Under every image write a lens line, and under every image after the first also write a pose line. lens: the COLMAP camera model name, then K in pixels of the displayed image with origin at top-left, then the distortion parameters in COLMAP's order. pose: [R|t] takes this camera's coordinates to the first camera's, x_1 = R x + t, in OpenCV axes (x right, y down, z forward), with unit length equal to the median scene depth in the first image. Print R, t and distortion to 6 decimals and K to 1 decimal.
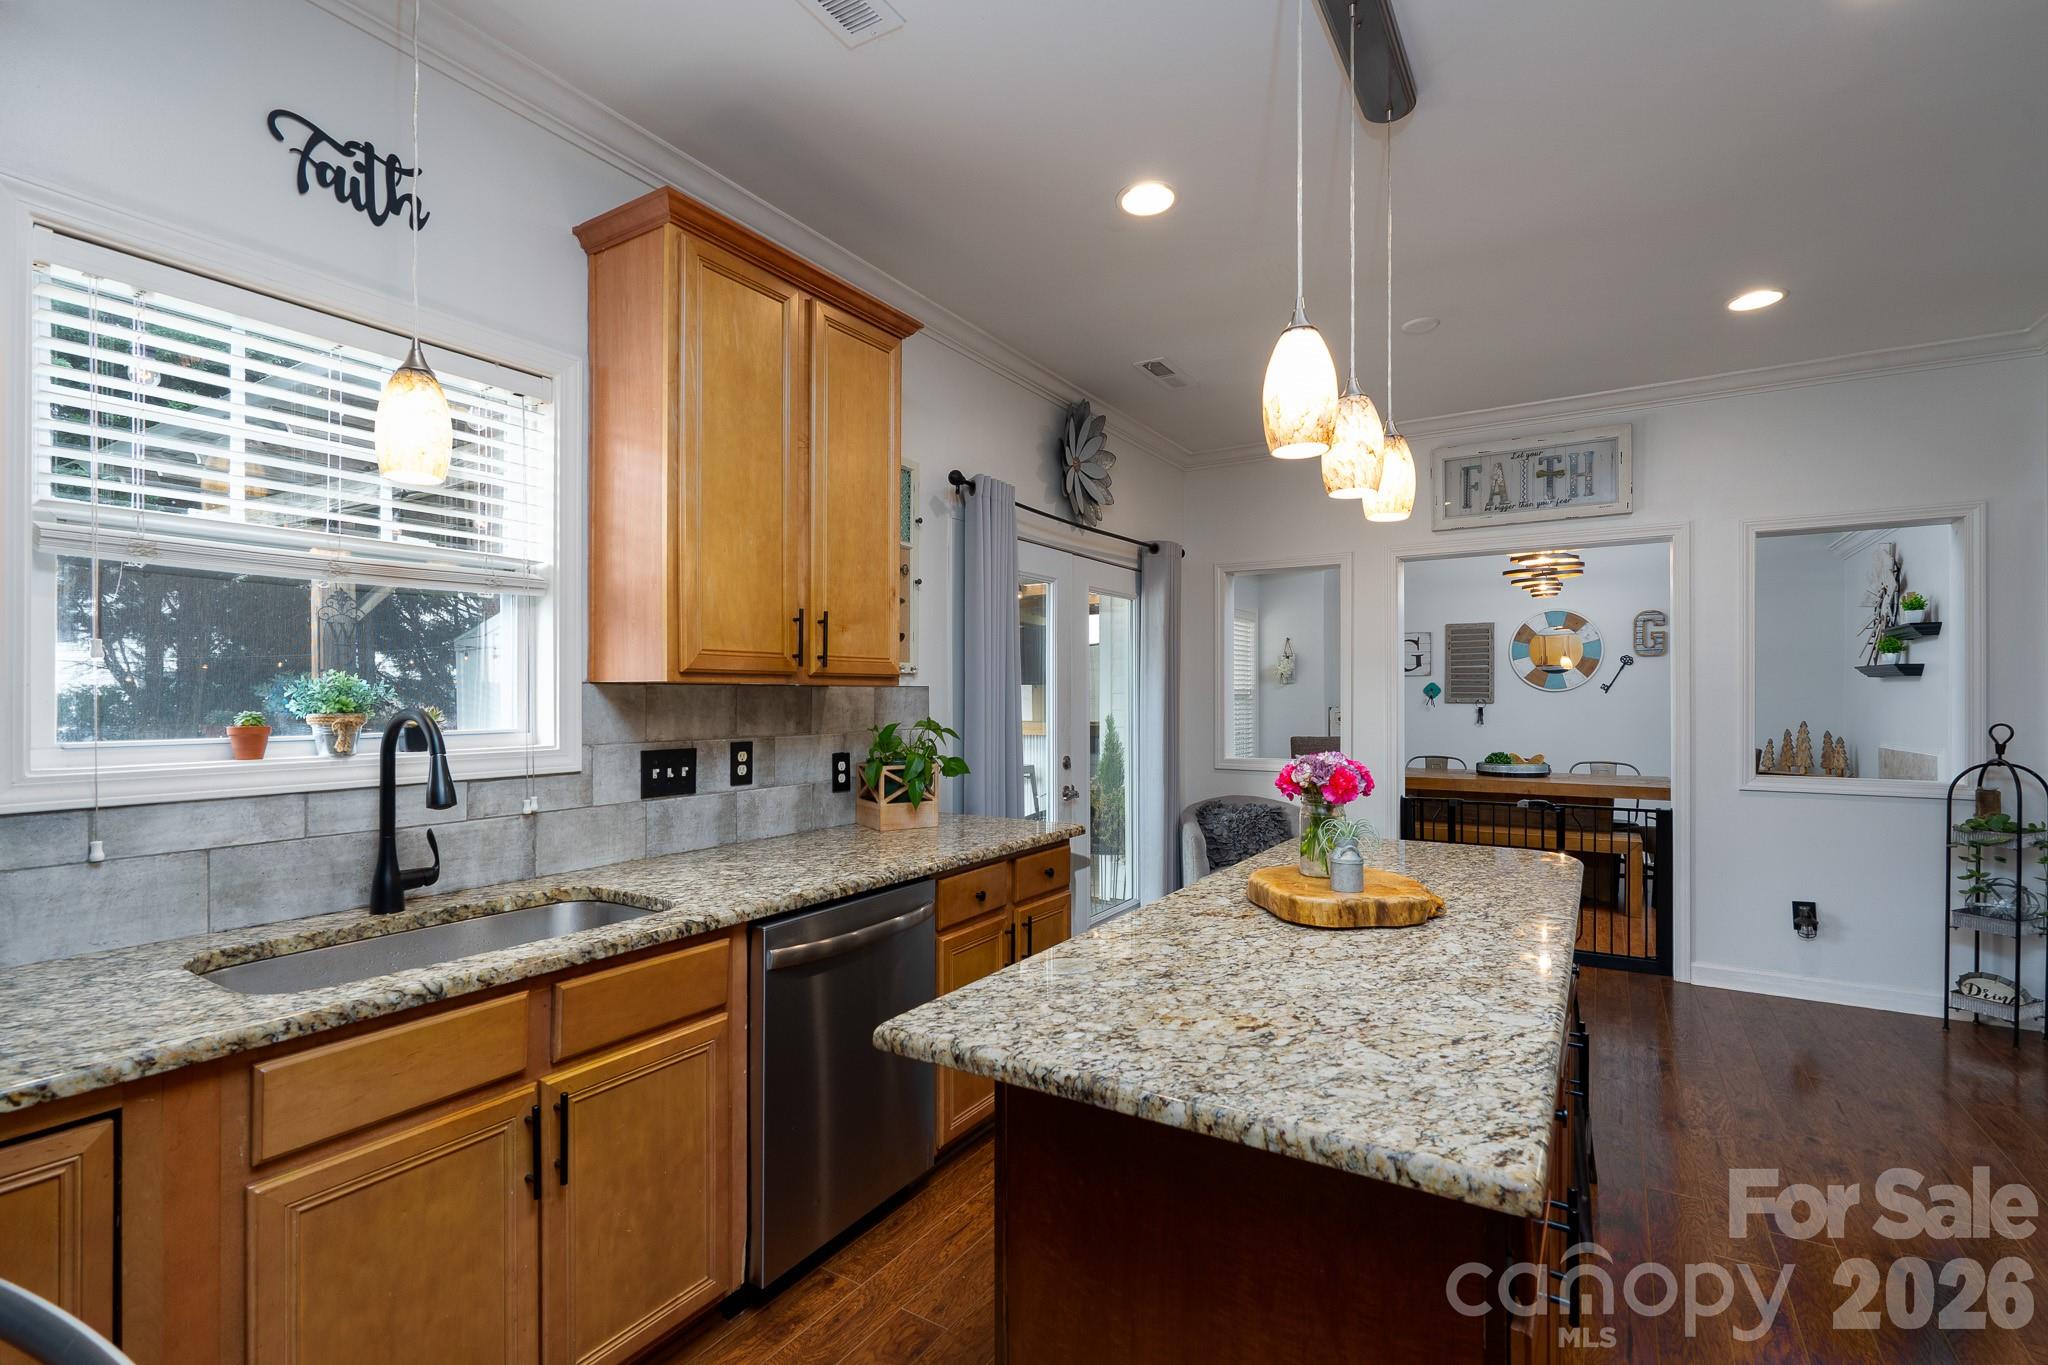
lens RADIAL K [[930.7, 0, 1024.9], [0, 930.7, 694.0], [0, 0, 1]] dist [-0.006316, 0.002380]
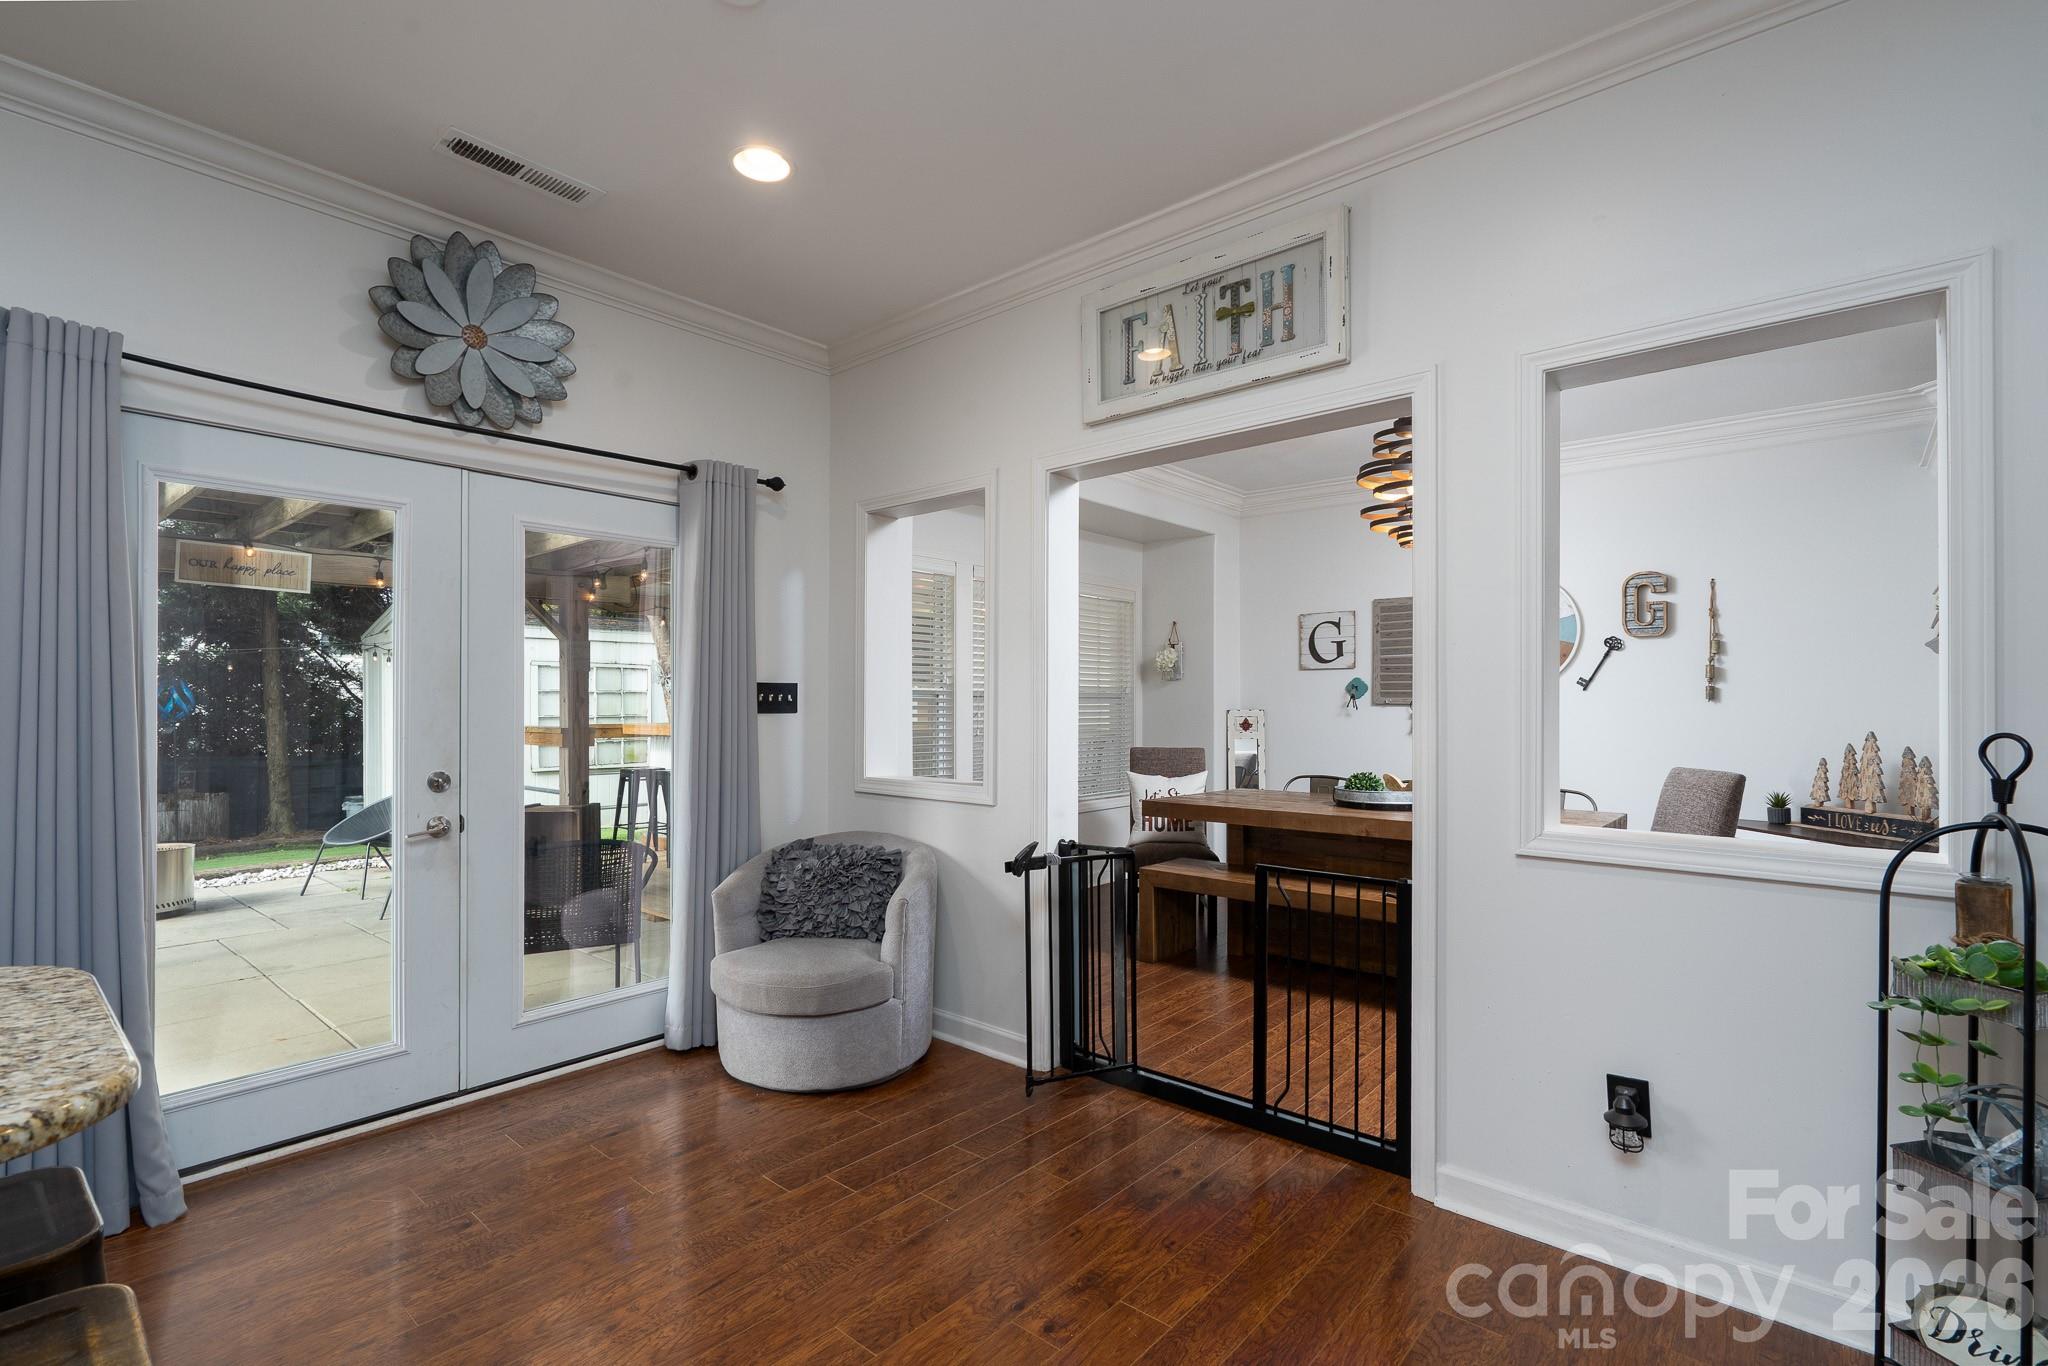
lens RADIAL K [[930.7, 0, 1012.7], [0, 930.7, 699.1], [0, 0, 1]] dist [-0.006316, 0.002380]
pose [[0.986033, 0.002389, -0.166532, 0.441517], [-0.002935, 0.999991, -0.003032, 0.012323], [0.166523, 0.003479, 0.986031, 0.325771]]
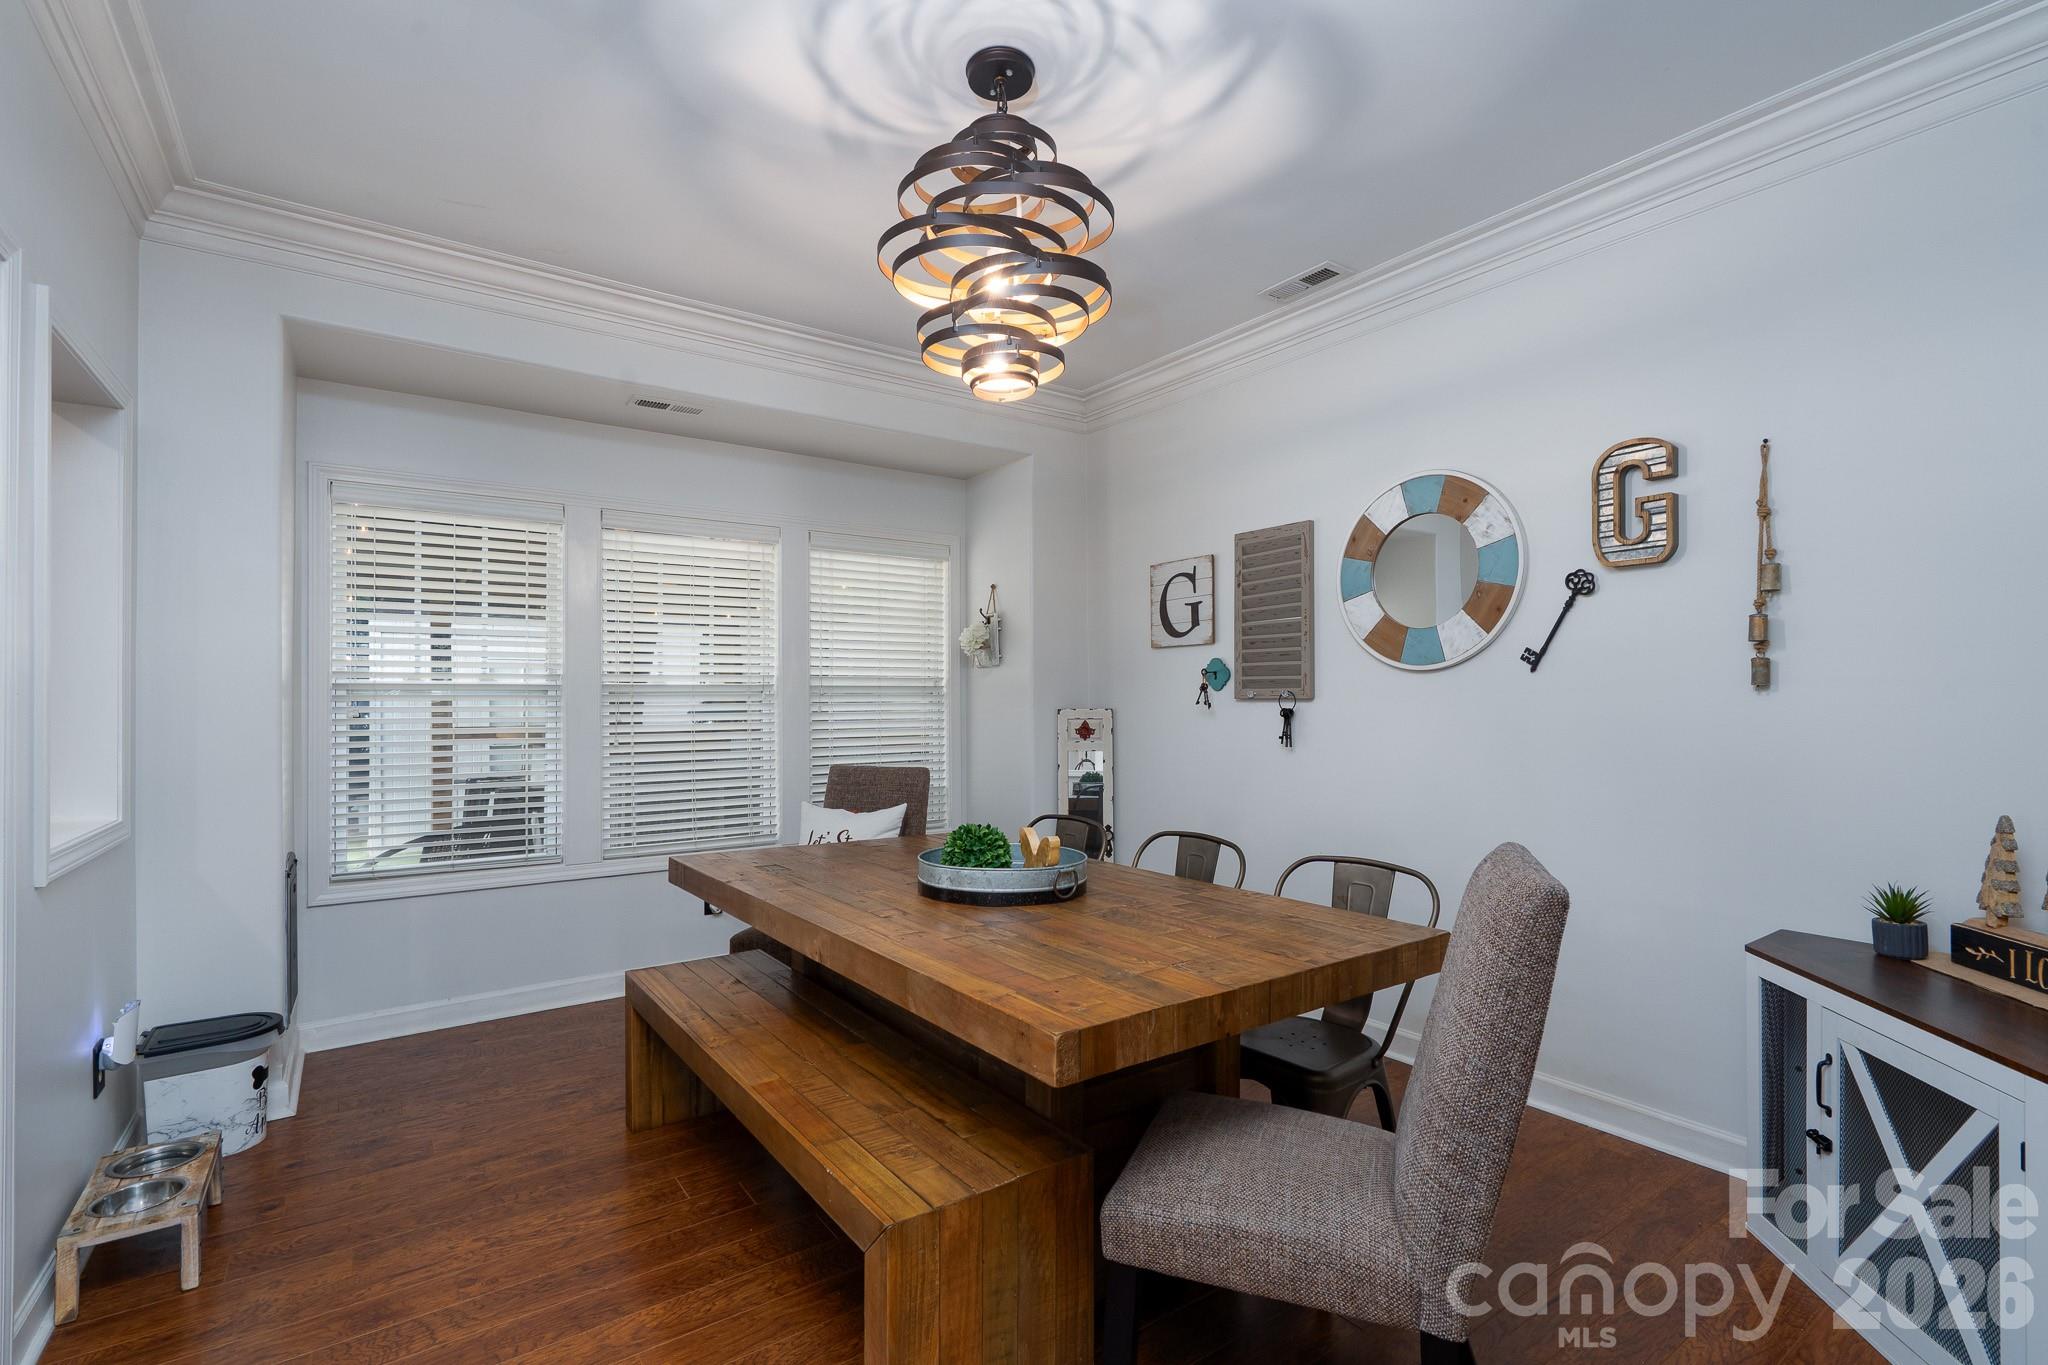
lens RADIAL K [[930.7, 0, 1030.0], [0, 930.7, 690.4], [0, 0, 1]] dist [-0.006316, 0.002380]
pose [[0.921375, -0.006283, -0.388625, 0.818119], [0.001731, 0.999926, -0.012061, 0.015041], [0.388672, 0.010440, 0.921317, 0.794110]]
